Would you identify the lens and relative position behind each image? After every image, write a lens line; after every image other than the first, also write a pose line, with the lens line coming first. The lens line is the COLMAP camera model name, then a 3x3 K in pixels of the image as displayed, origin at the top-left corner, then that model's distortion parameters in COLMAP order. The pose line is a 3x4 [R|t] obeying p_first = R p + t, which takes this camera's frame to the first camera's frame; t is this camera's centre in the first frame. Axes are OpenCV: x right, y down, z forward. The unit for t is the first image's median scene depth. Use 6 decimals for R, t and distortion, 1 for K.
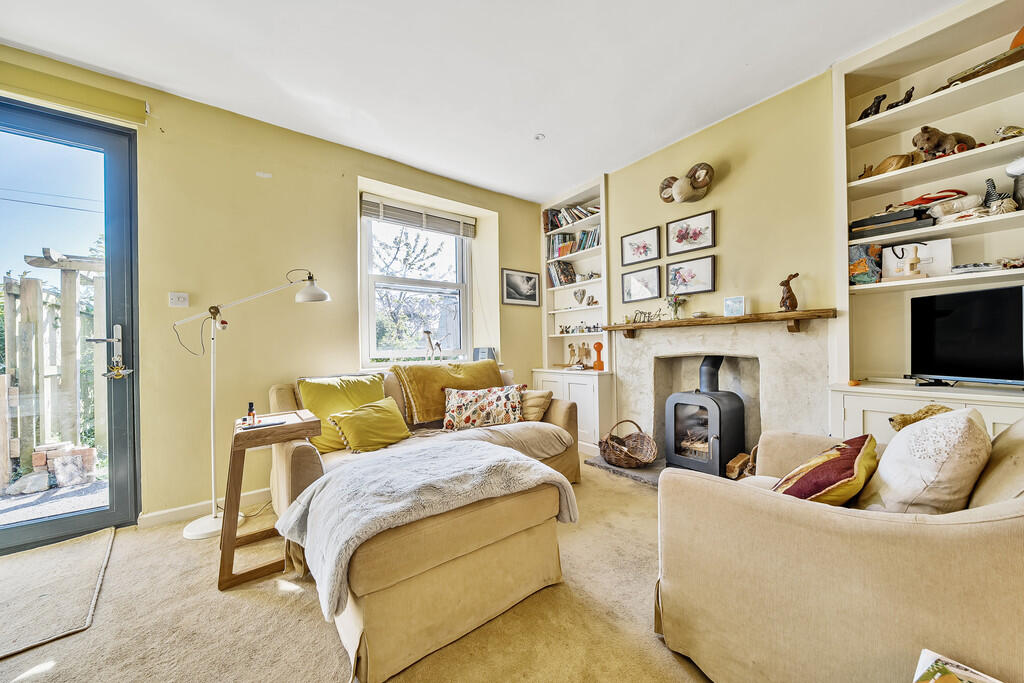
lens RADIAL K [[364.1, 0, 501.1], [0, 364.1, 346.6], [0, 0, 1]] dist [-0.001998, -0.000184]
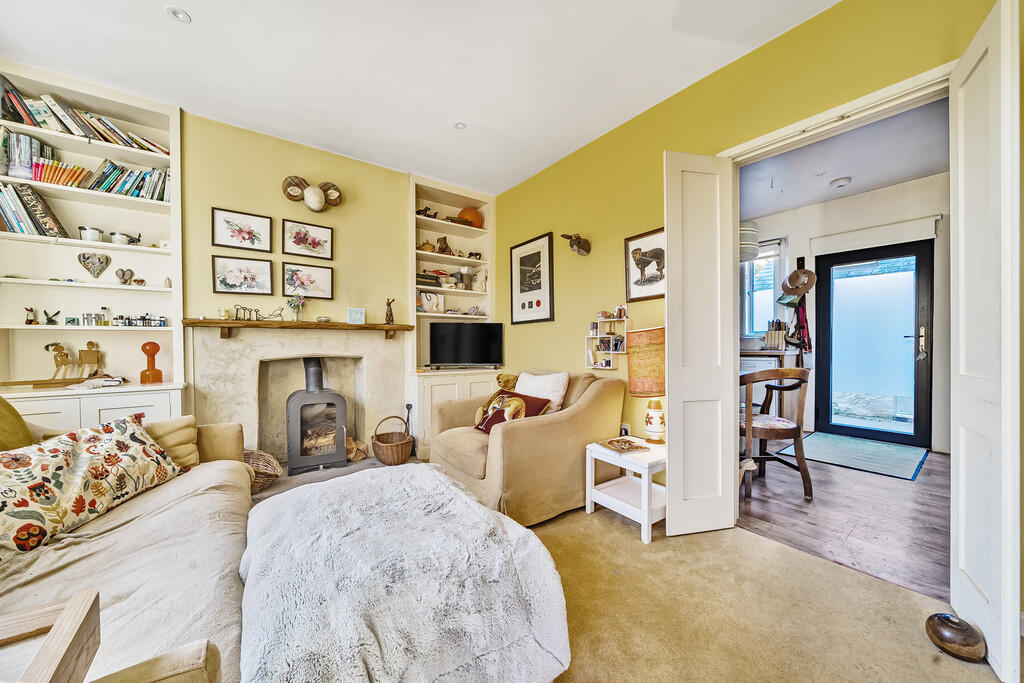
lens RADIAL K [[364.1, 0, 501.1], [0, 364.1, 346.6], [0, 0, 1]] dist [-0.001998, -0.000184]
pose [[0.016396, 0.011811, 0.999796, -0.521326], [0.000299, 0.999930, -0.011818, 0.006514], [-0.999866, 0.000492, 0.016391, 0.446162]]
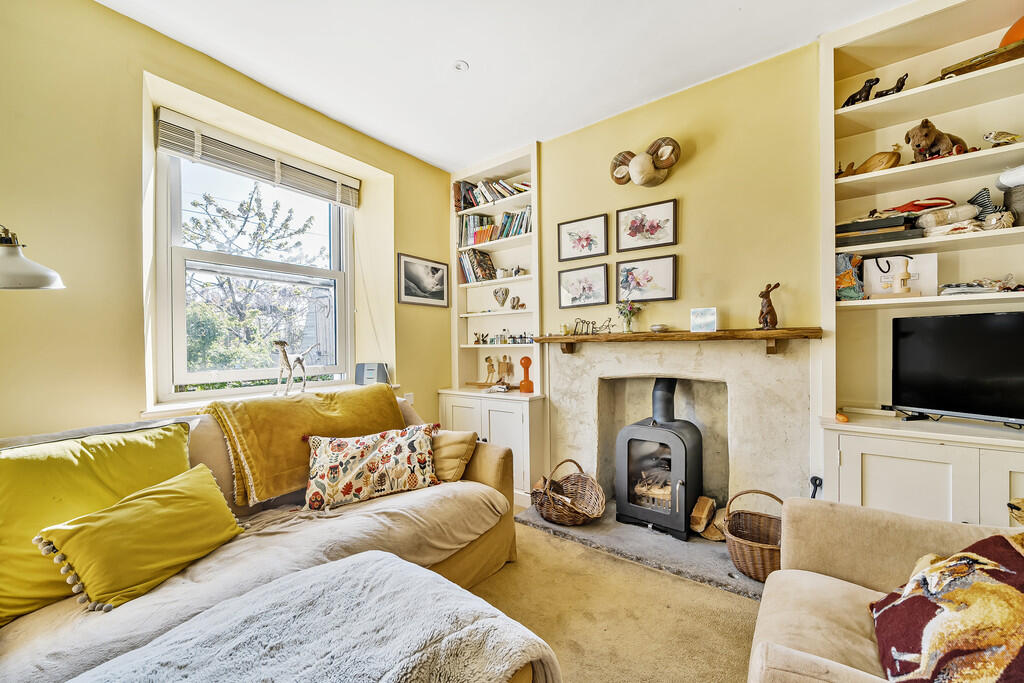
lens RADIAL K [[394.3, 0, 504.0], [0, 394.3, 346.4], [0, 0, 1]] dist [-0.000087, 0.000045]
pose [[0.957597, 0.005709, 0.288056, -0.030075], [-0.006304, 0.999979, 0.001137, -0.045159], [-0.288043, -0.002904, 0.957613, 0.263886]]
